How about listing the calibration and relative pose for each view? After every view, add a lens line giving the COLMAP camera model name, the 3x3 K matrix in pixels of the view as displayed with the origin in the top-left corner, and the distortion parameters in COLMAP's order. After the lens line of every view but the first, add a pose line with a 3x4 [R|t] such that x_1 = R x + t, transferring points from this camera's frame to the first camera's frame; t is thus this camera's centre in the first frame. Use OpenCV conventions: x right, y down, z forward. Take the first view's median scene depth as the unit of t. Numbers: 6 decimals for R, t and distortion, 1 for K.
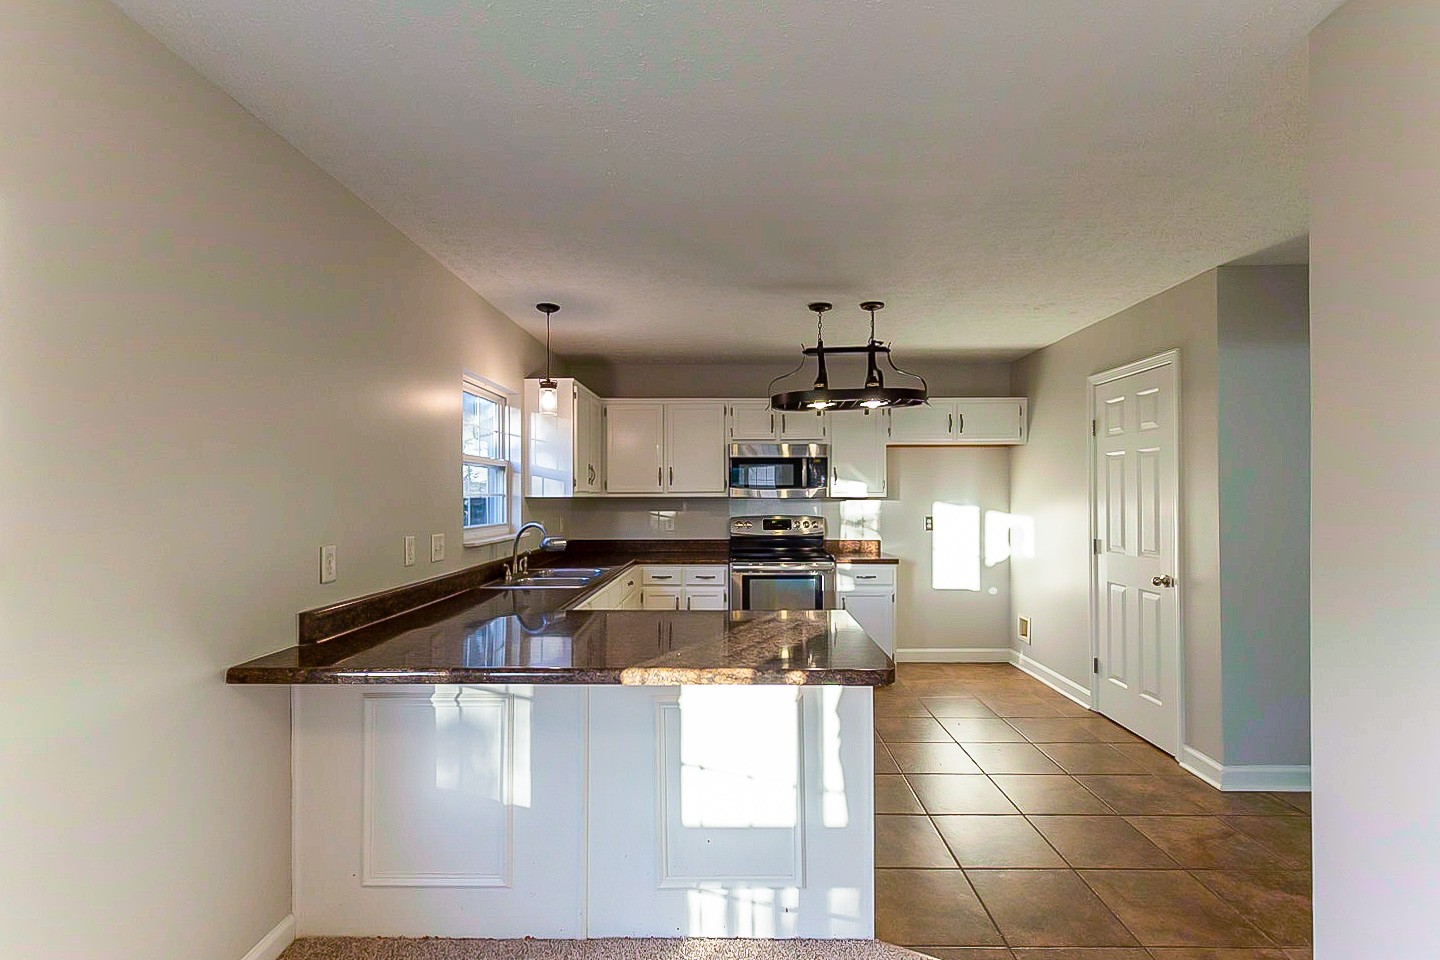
lens RADIAL K [[651.9, 0, 727.0], [0, 651.9, 489.4], [0, 0, 1]] dist [0.006018, 0.000203]
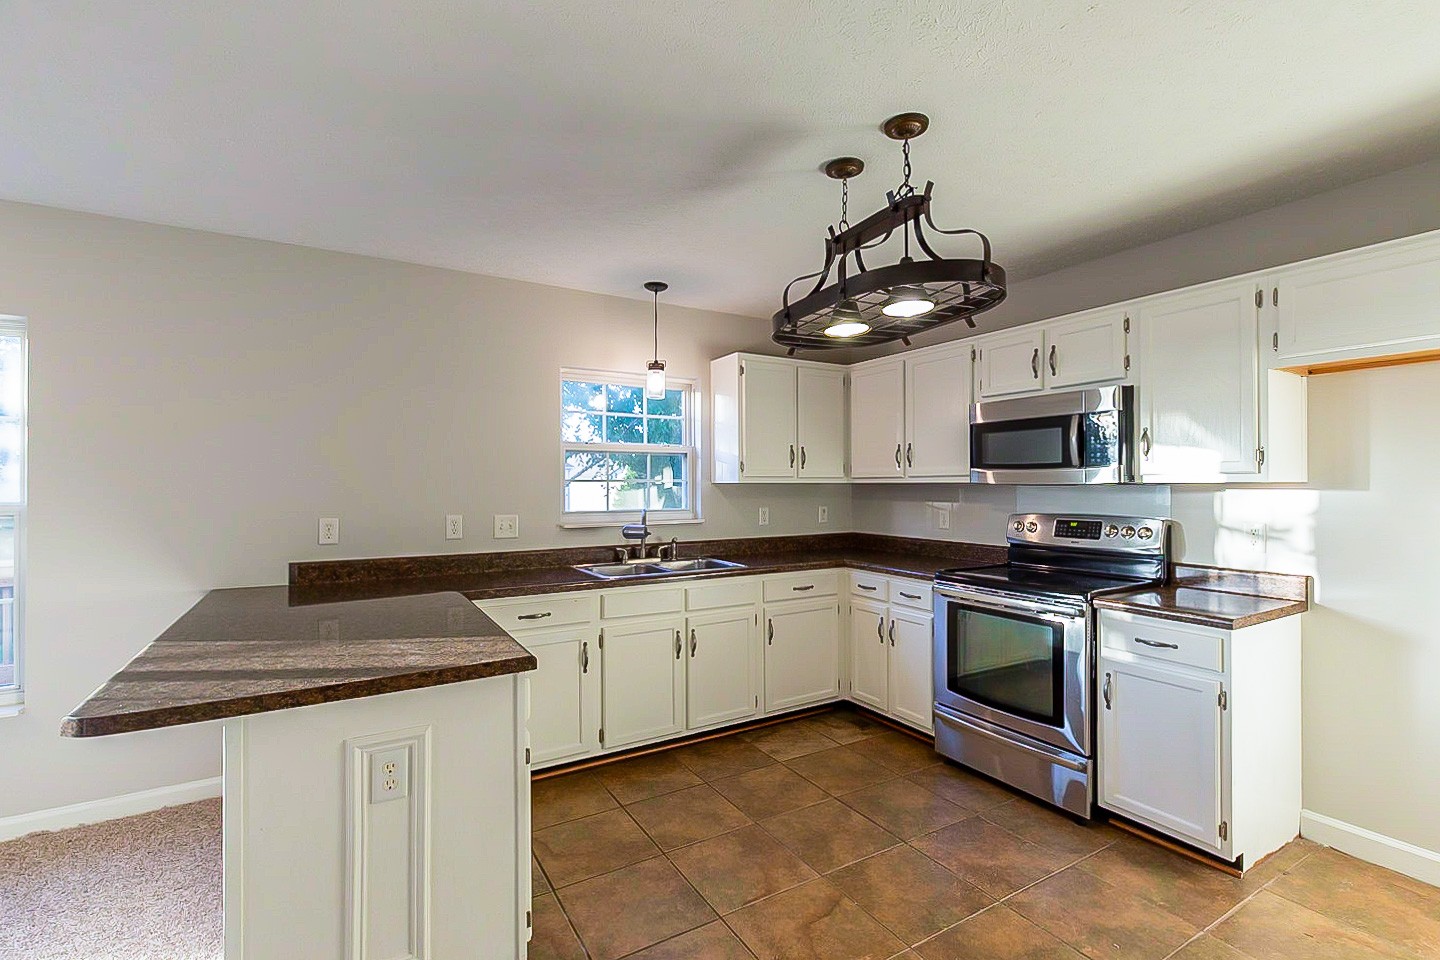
lens RADIAL K [[651.9, 0, 723.2], [0, 651.9, 478.0], [0, 0, 1]] dist [0.006018, 0.000203]
pose [[0.517993, -0.007658, -0.855351, 0.445873], [0.010034, 0.999946, -0.002876, 0.005781], [0.855326, -0.007093, 0.518042, 0.434349]]
